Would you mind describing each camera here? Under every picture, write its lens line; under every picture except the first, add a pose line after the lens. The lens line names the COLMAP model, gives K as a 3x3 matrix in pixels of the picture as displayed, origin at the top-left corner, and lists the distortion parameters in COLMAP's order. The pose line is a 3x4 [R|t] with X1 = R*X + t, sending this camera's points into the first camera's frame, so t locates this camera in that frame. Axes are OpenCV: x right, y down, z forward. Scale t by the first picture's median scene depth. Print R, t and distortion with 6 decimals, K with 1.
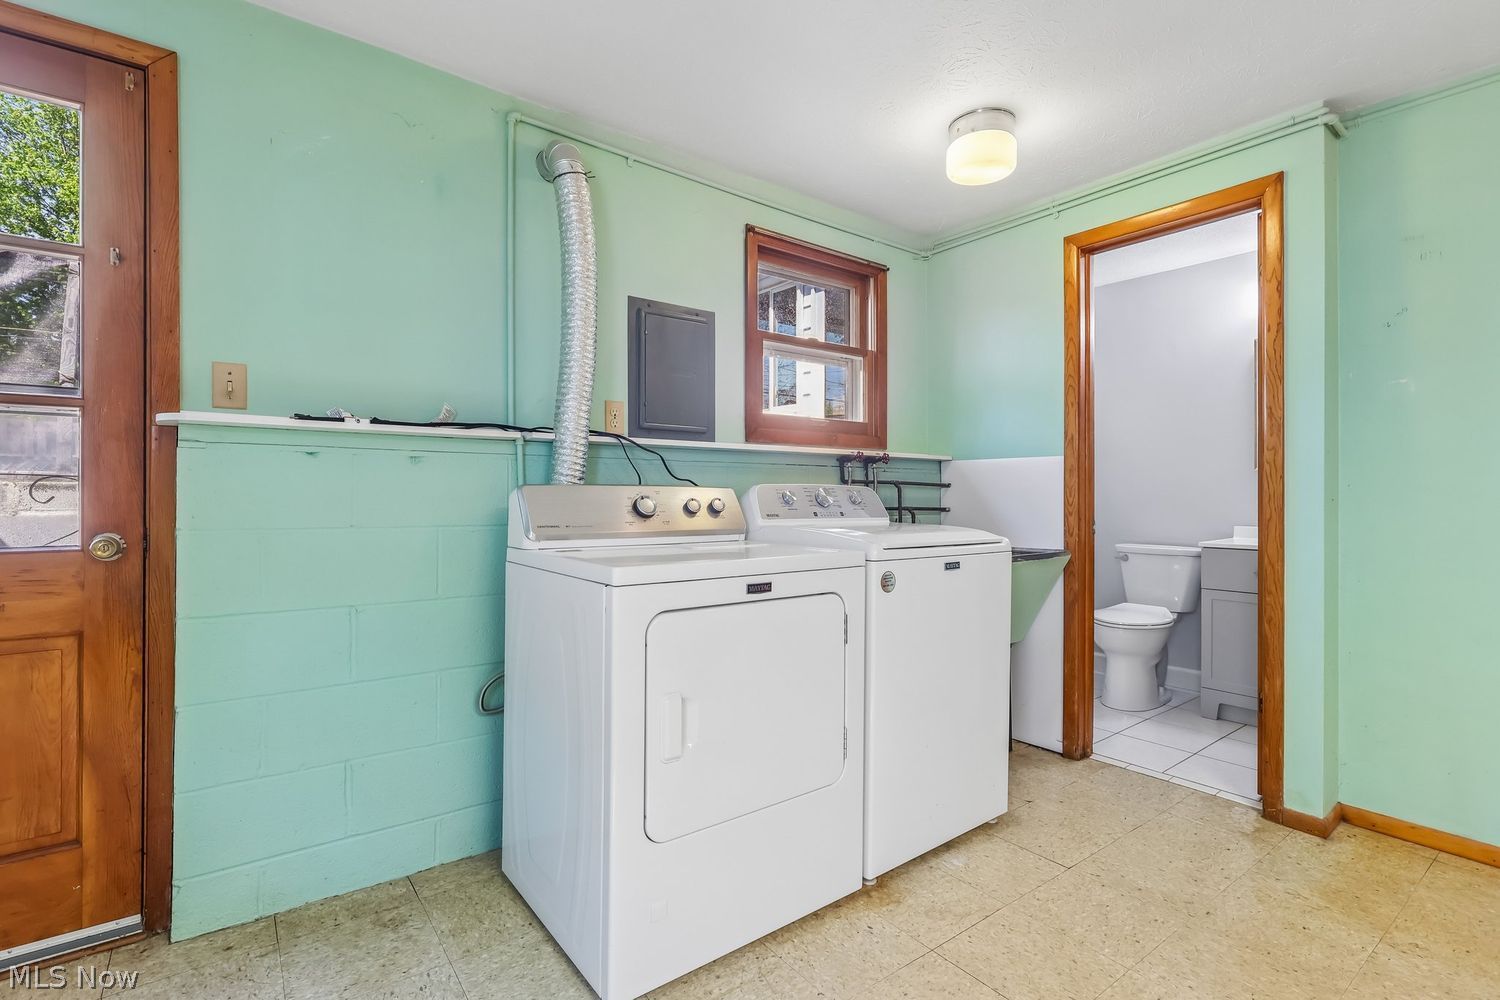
lens RADIAL K [[721.4, 0, 744.3], [0, 721.4, 494.3], [0, 0, 1]] dist [-0.006992, 0.001779]
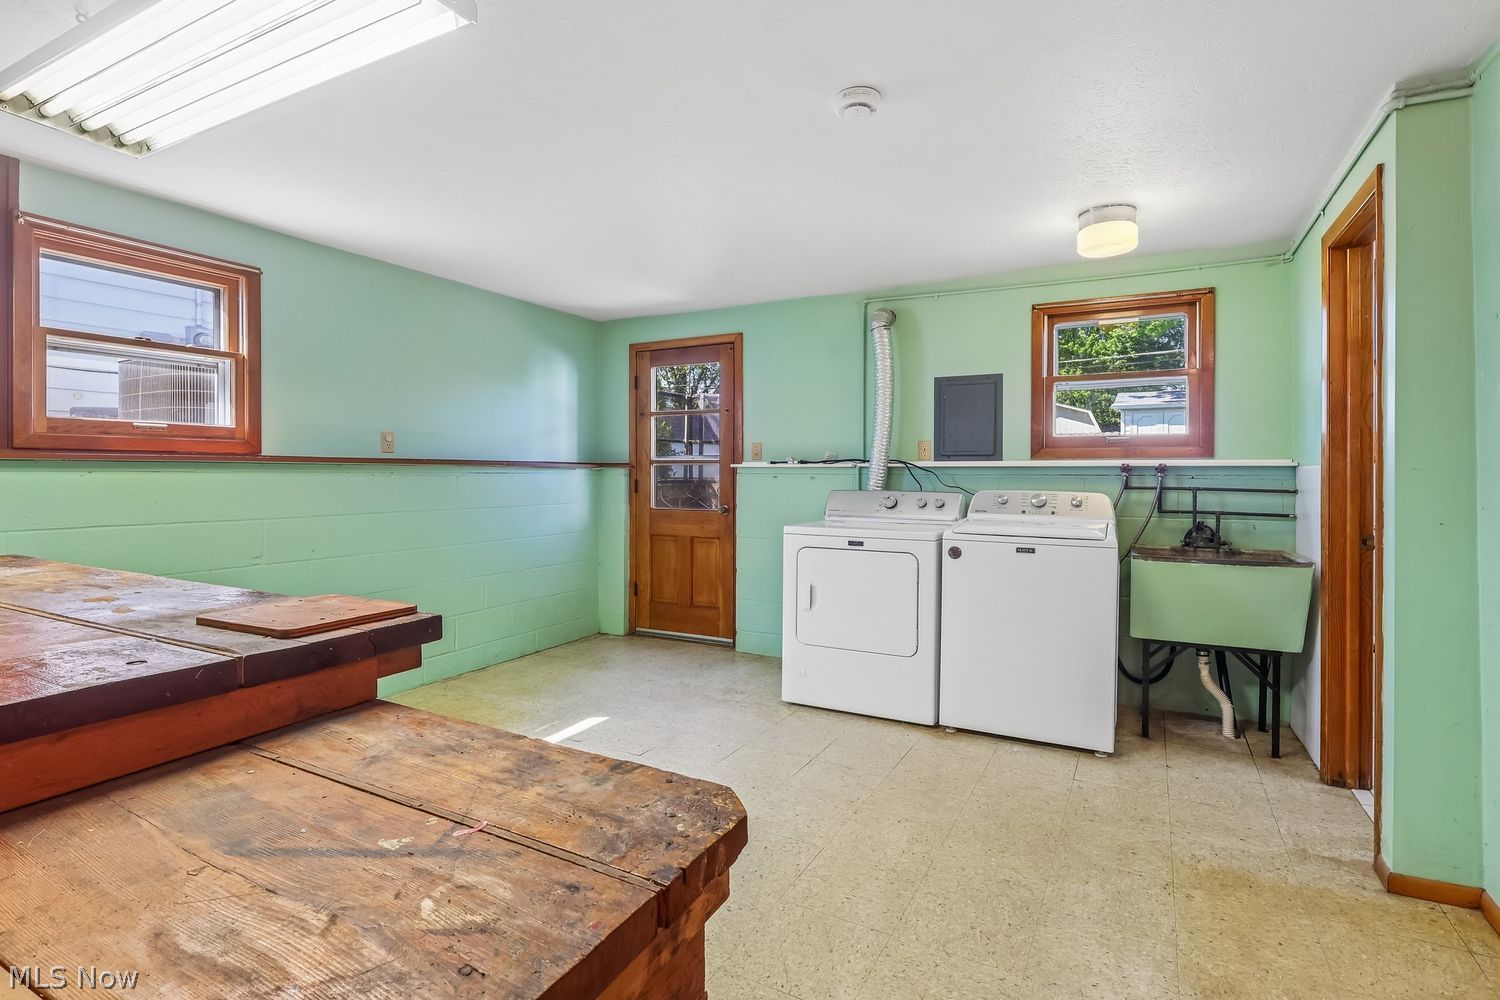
lens RADIAL K [[721.4, 0, 757.1], [0, 721.4, 477.9], [0, 0, 1]] dist [-0.006992, 0.001779]
pose [[0.438472, 0.004211, -0.898735, 1.343540], [-0.004008, 0.999988, 0.002730, -0.049096], [0.898736, 0.002405, 0.438484, -0.130475]]
